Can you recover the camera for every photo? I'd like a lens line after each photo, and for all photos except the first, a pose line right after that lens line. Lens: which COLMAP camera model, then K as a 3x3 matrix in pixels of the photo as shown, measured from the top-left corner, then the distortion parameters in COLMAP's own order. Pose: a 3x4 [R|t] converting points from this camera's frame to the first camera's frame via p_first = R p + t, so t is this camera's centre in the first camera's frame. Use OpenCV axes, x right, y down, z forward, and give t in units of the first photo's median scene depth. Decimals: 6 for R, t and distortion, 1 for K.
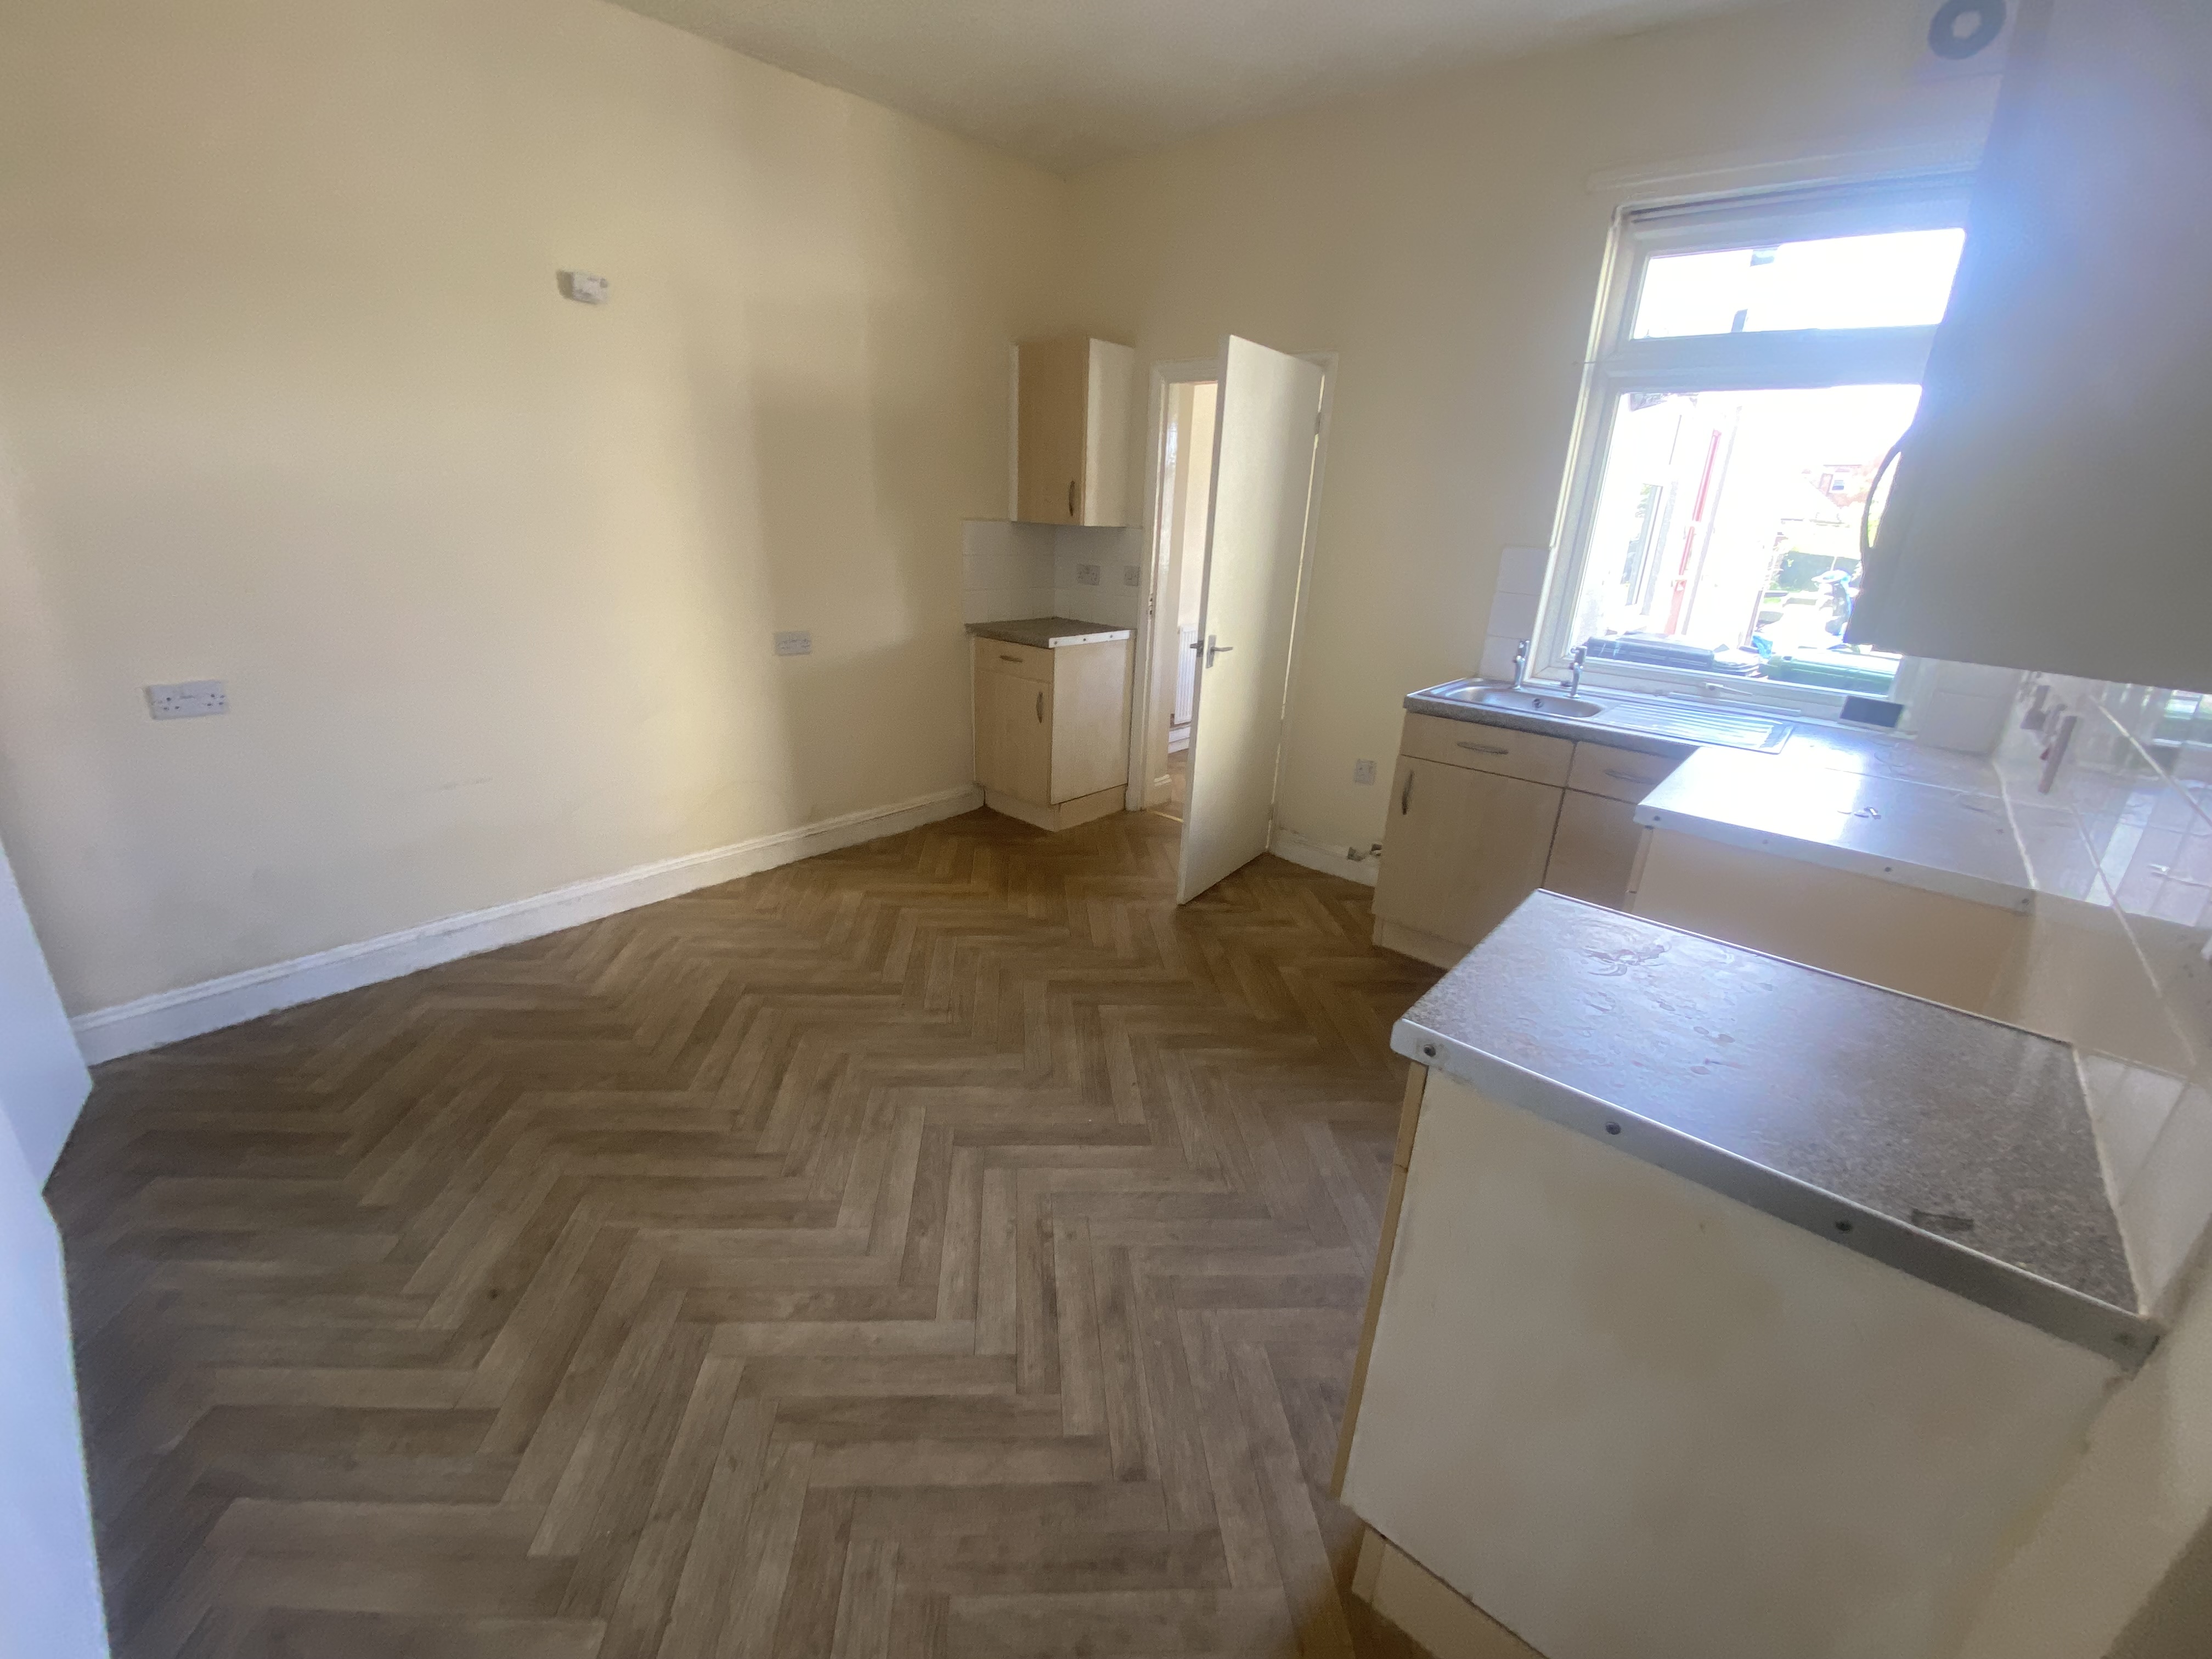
lens RADIAL K [[903.7, 0, 1106.0], [0, 903.7, 829.5], [0, 0, 1]] dist [-0.002256, -0.011679]
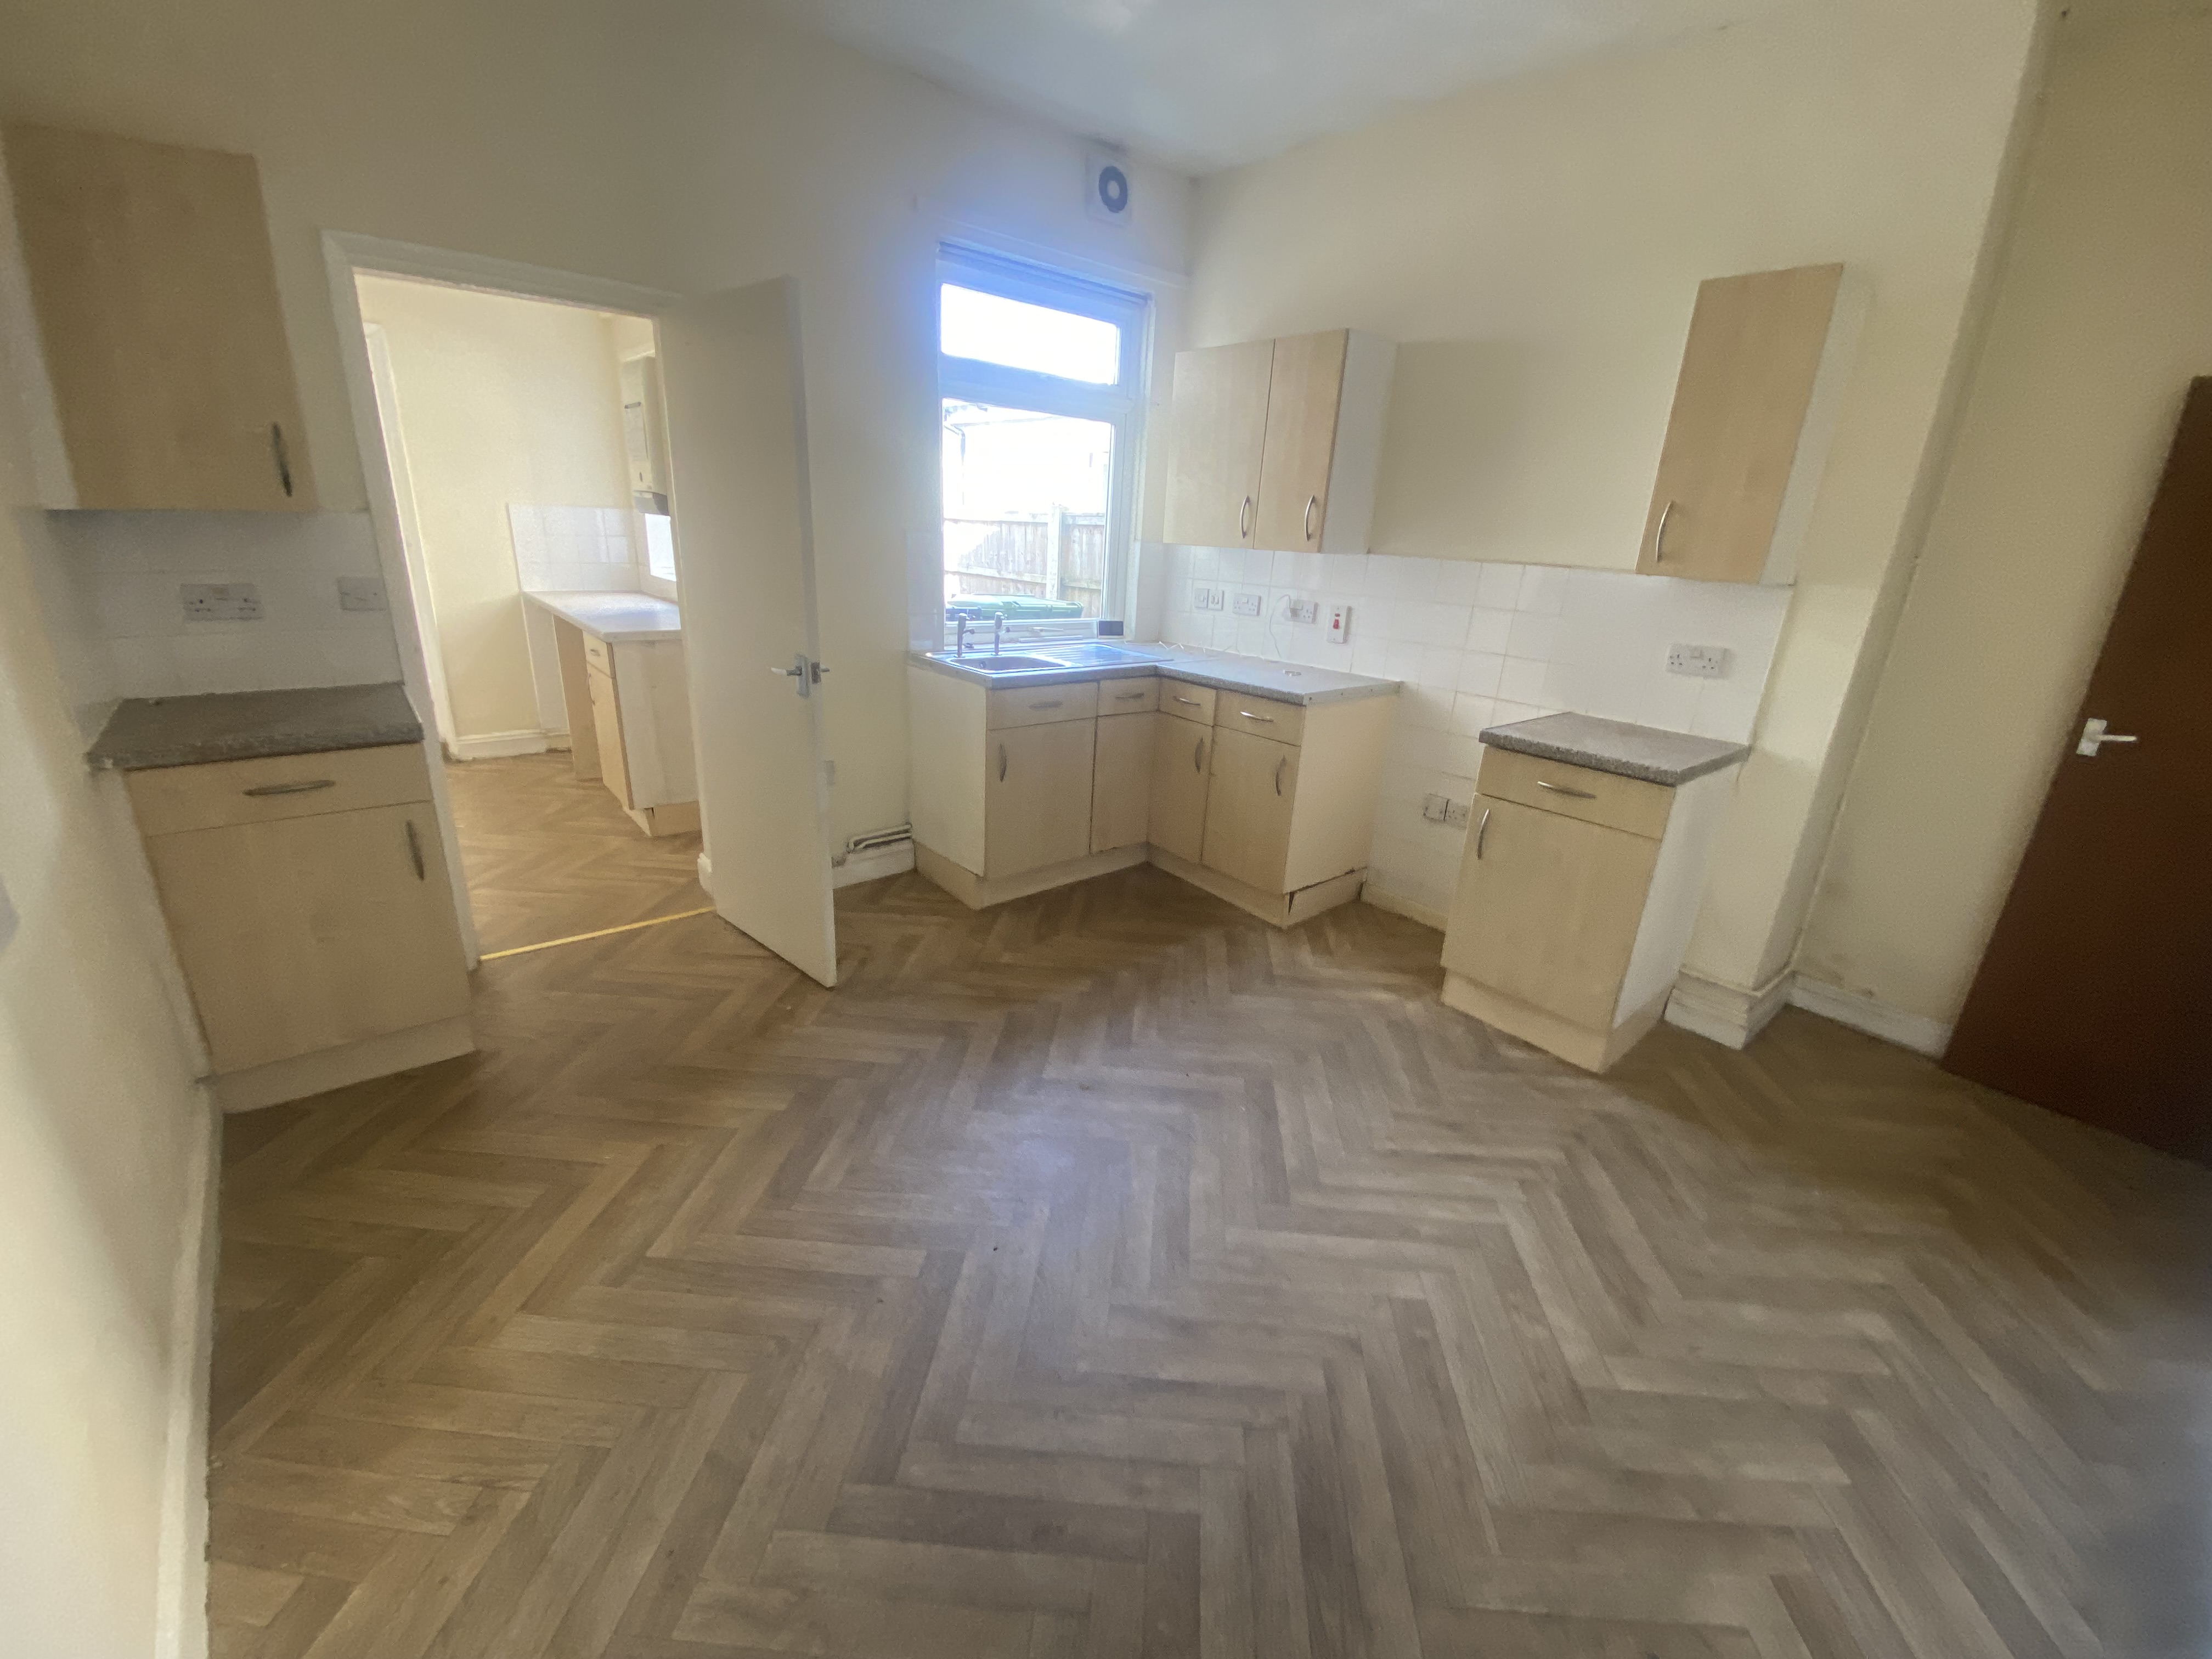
lens RADIAL K [[881.9, 0, 1106.0], [0, 881.9, 829.5], [0, 0, 1]] dist [0.002839, -0.010137]
pose [[0.149090, -0.361131, 0.920520, -1.132171], [0.293467, 0.905141, 0.307567, -0.441544], [-0.944272, 0.224287, 0.240927, 1.073115]]
